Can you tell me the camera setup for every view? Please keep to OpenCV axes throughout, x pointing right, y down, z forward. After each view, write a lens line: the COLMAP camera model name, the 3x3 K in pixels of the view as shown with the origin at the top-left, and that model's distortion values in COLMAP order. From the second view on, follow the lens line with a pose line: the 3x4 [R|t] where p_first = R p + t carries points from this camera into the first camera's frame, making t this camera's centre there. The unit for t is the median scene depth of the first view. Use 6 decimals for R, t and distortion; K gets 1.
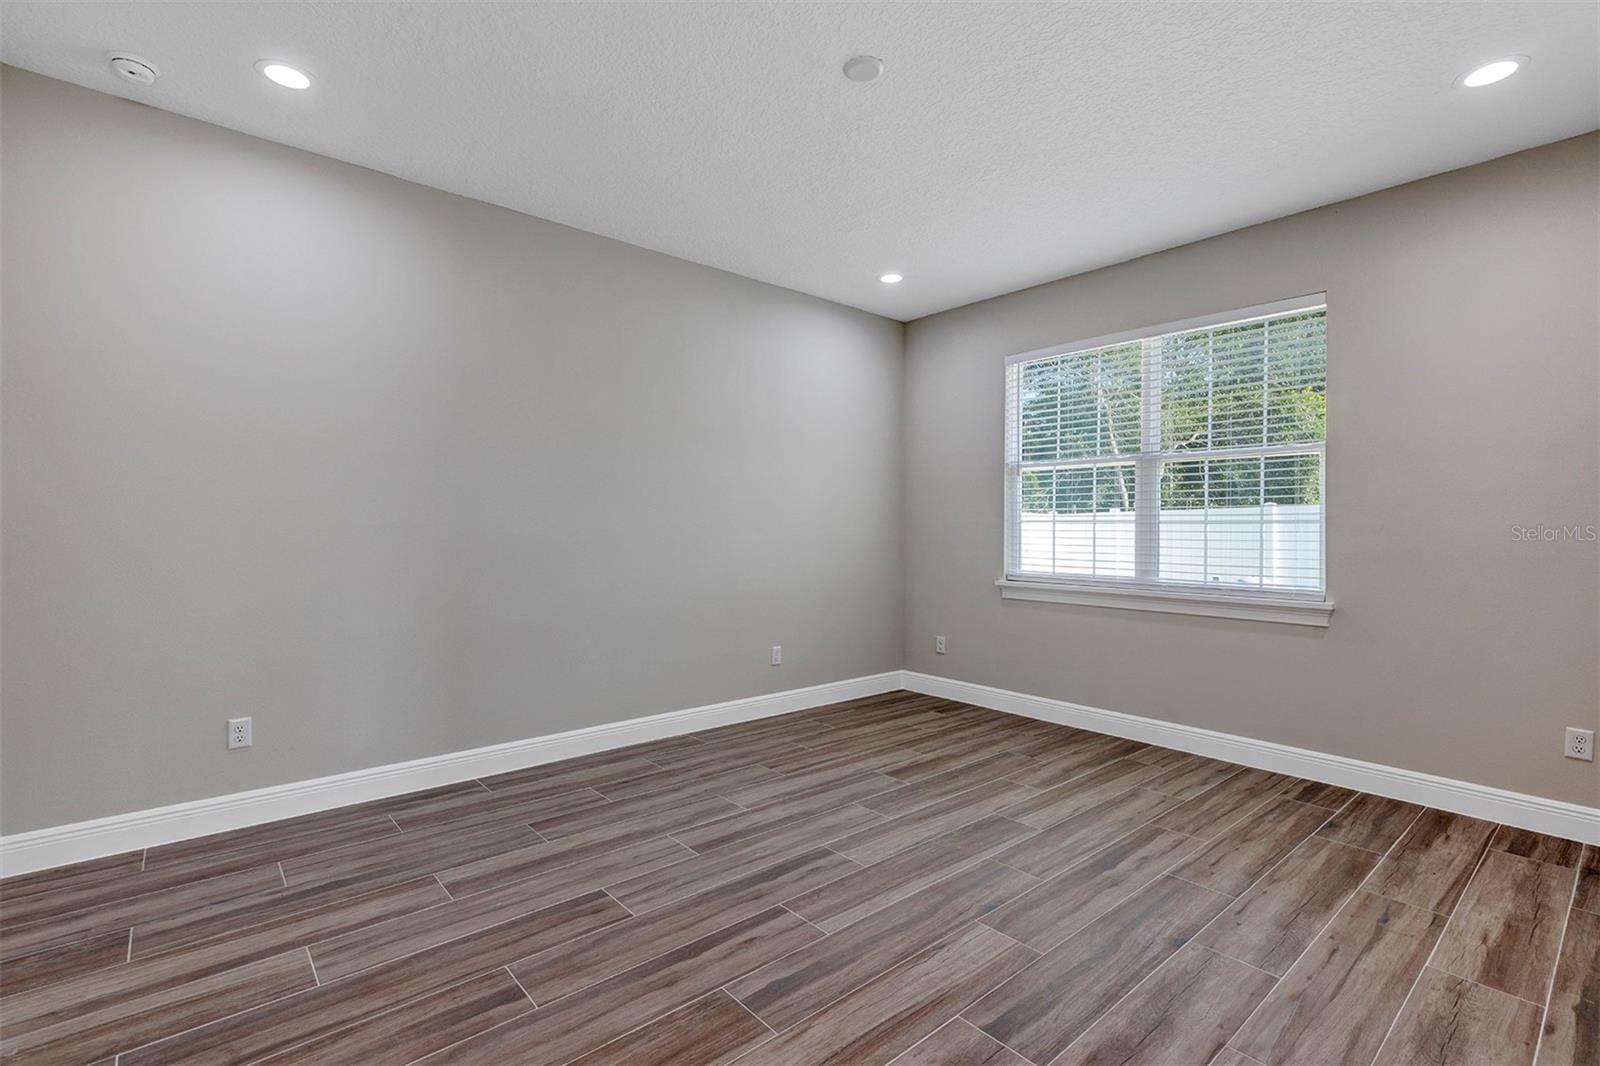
lens RADIAL K [[720.7, 0, 791.3], [0, 720.7, 528.7], [0, 0, 1]] dist [0.006595, 0.000058]
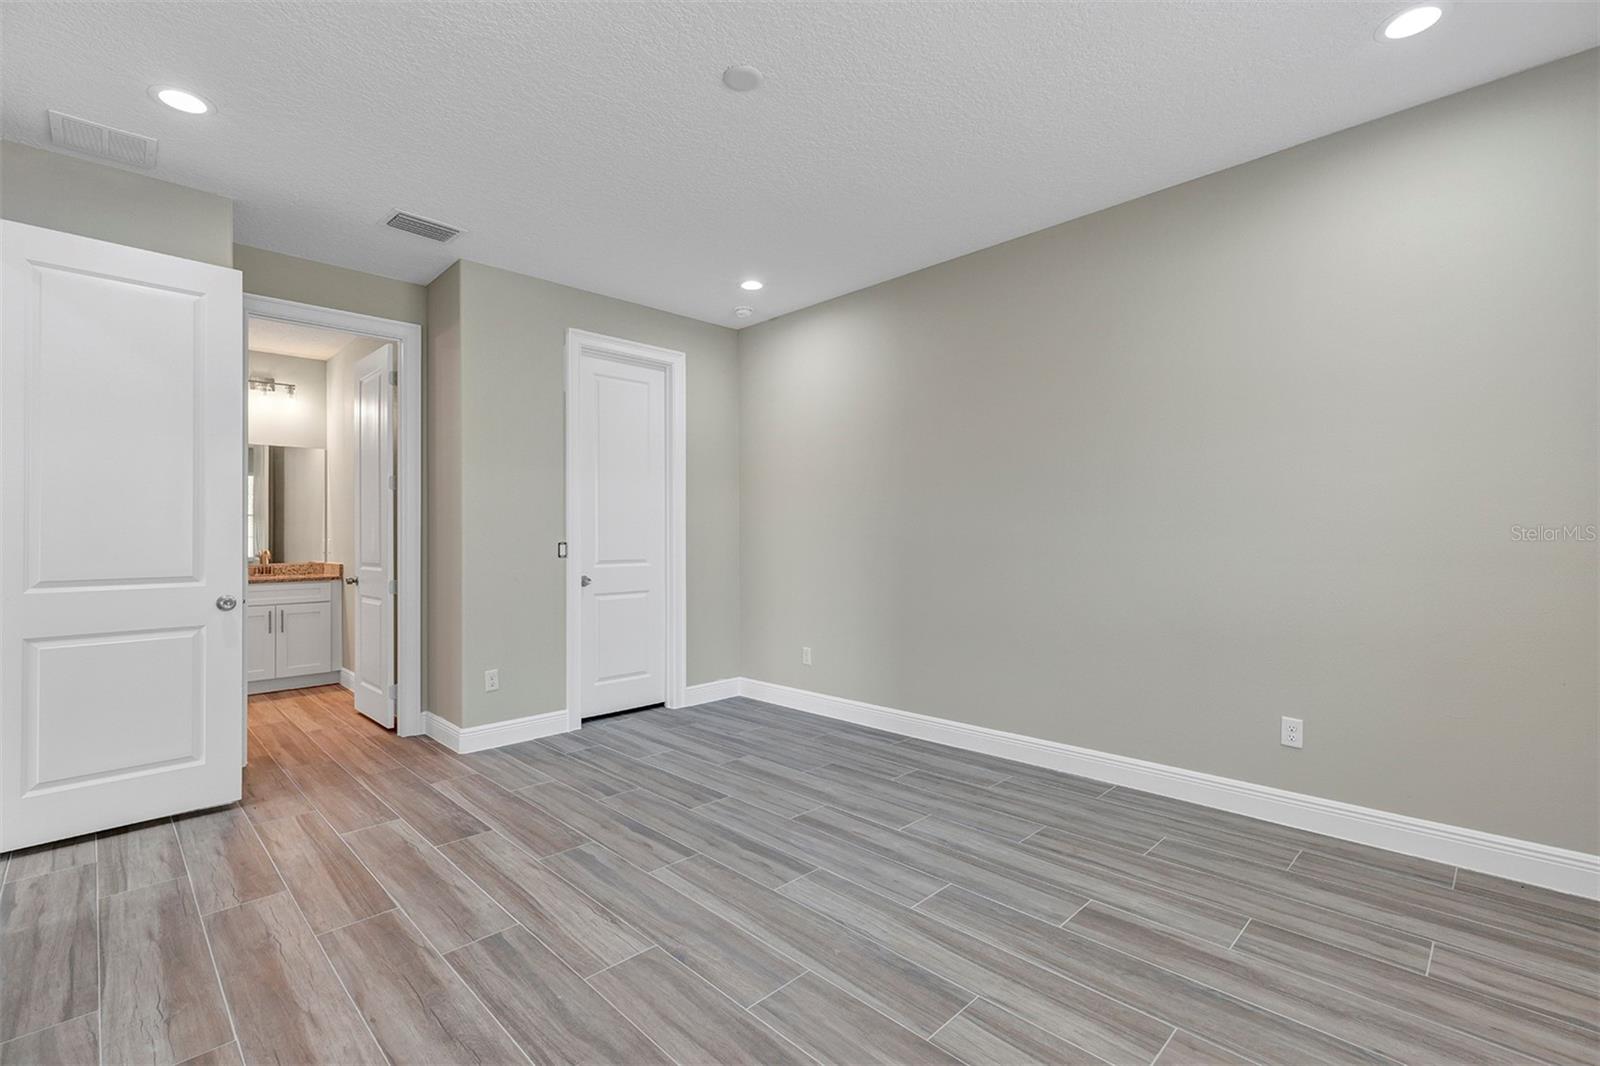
lens RADIAL K [[720.7, 0, 791.3], [0, 720.7, 528.7], [0, 0, 1]] dist [0.006595, 0.000058]
pose [[0.068782, -0.015236, -0.997515, 0.897932], [0.012564, 0.999817, -0.014404, 0.007172], [0.997553, -0.011542, 0.068961, 0.818425]]
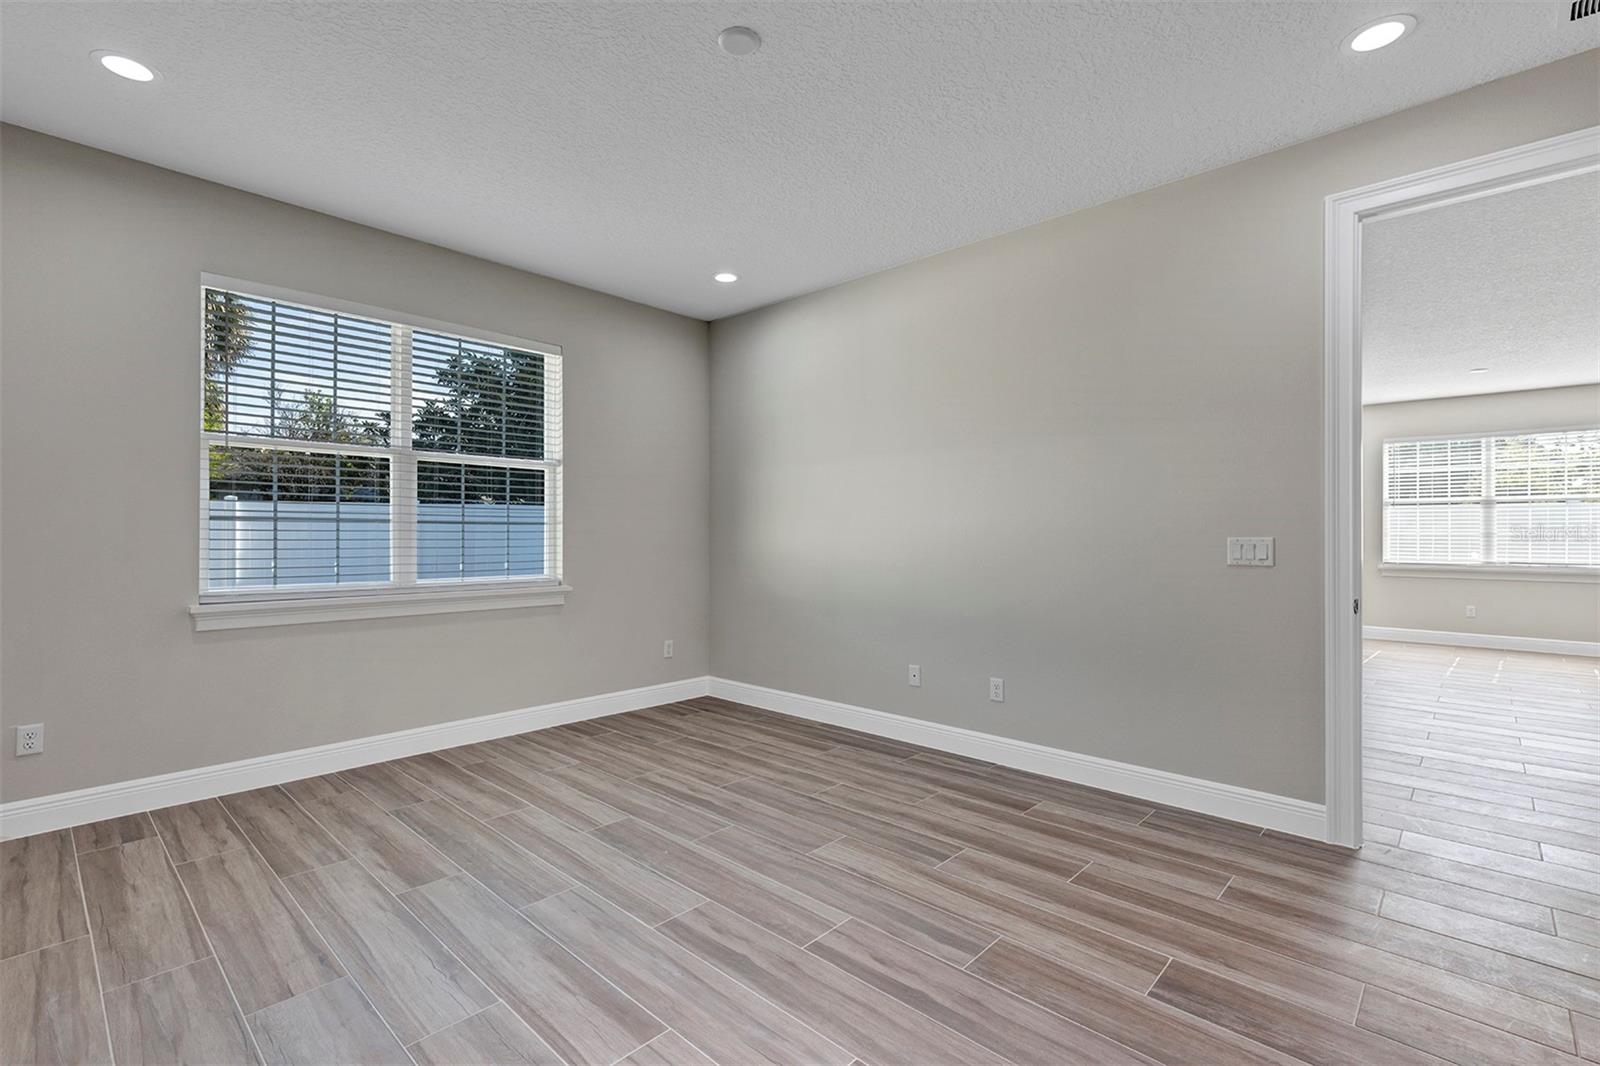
lens RADIAL K [[720.7, 0, 791.3], [0, 720.7, 528.7], [0, 0, 1]] dist [0.006595, 0.000058]
pose [[-0.109018, 0.004053, 0.994032, -0.693244], [-0.008490, 0.999951, -0.005008, 0.002496], [-0.994004, -0.008985, -0.108978, 0.850993]]
